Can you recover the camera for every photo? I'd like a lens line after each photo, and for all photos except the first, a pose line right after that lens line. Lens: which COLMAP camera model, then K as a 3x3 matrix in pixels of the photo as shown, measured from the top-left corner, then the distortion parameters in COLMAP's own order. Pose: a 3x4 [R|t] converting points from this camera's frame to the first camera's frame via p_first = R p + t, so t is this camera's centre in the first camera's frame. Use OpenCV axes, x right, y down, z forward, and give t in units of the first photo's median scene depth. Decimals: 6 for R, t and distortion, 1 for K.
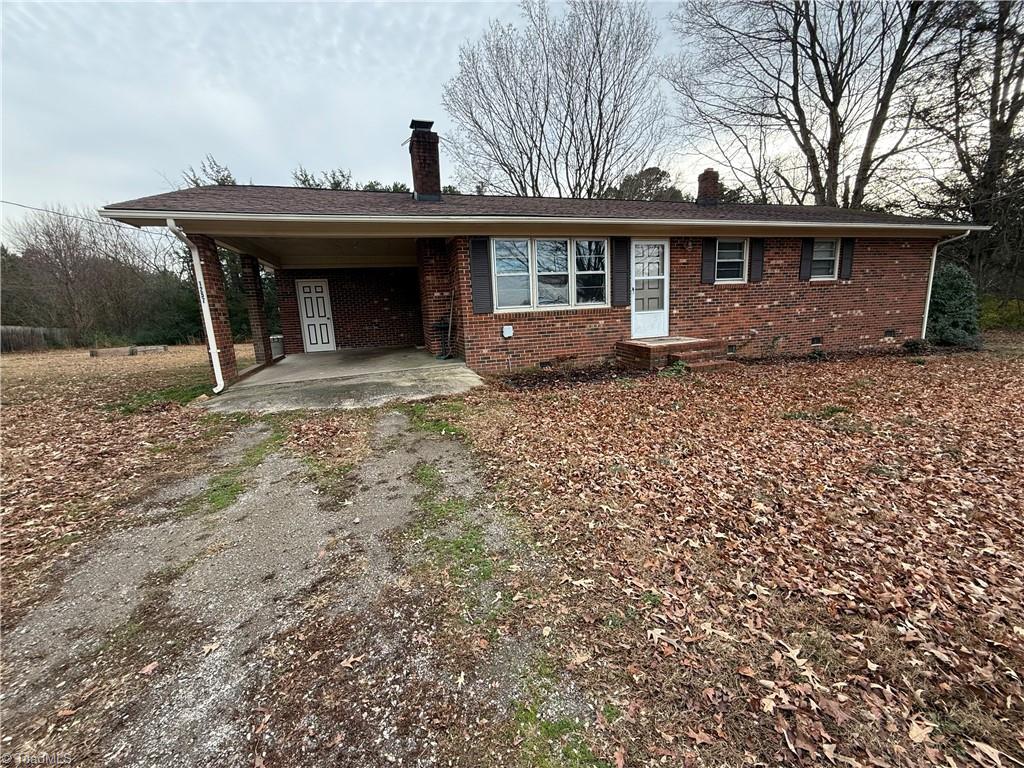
lens RADIAL K [[407.8, 0, 509.8], [0, 407.8, 384.8], [0, 0, 1]] dist [-0.000682, -0.000178]
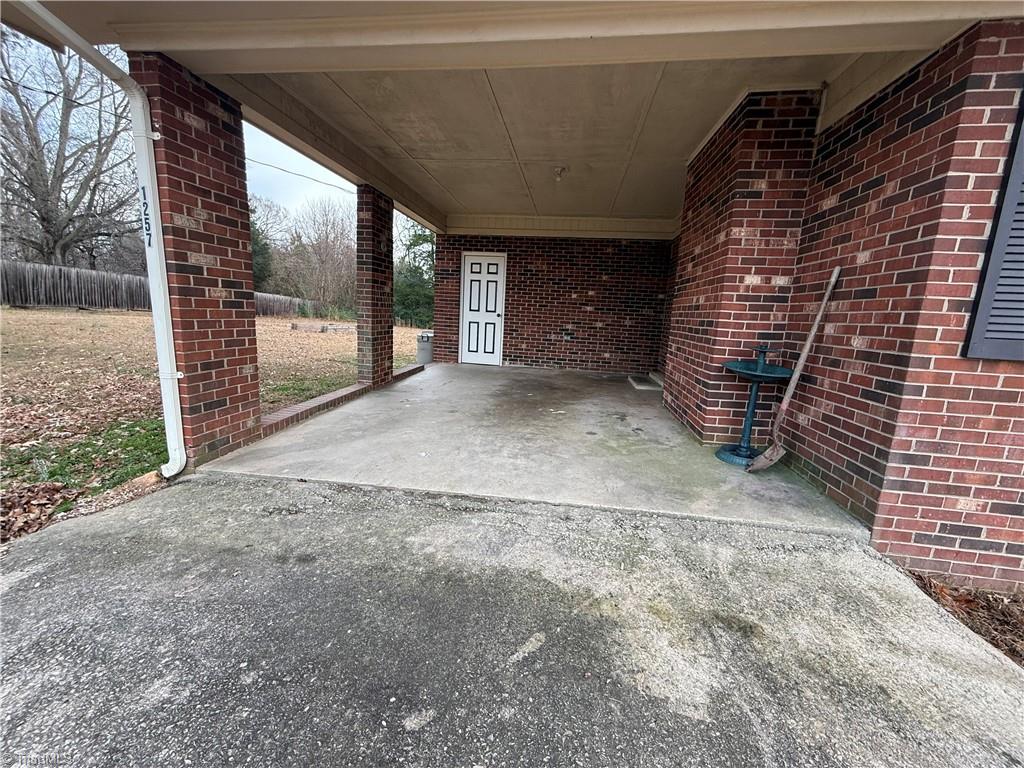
lens RADIAL K [[407.8, 0, 509.8], [0, 407.8, 384.8], [0, 0, 1]] dist [-0.000682, -0.000178]
pose [[0.898461, 0.166273, -0.406352, -0.186492], [-0.169395, 0.985134, 0.028562, -0.094198], [0.405060, 0.043172, 0.913270, 0.526890]]
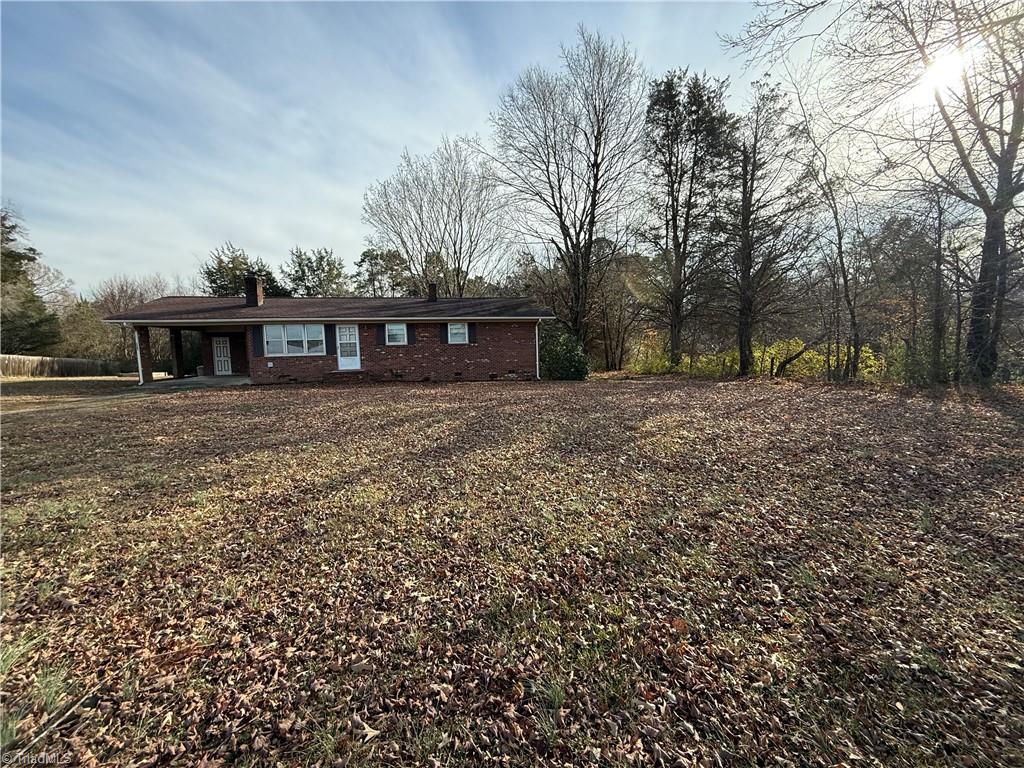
lens RADIAL K [[407.8, 0, 509.8], [0, 407.8, 384.8], [0, 0, 1]] dist [-0.000682, -0.000178]
pose [[0.996855, 0.026680, -0.074616, 1.228410], [-0.034470, 0.993859, -0.105145, 0.143048], [0.071353, 0.107386, 0.991654, -0.943778]]
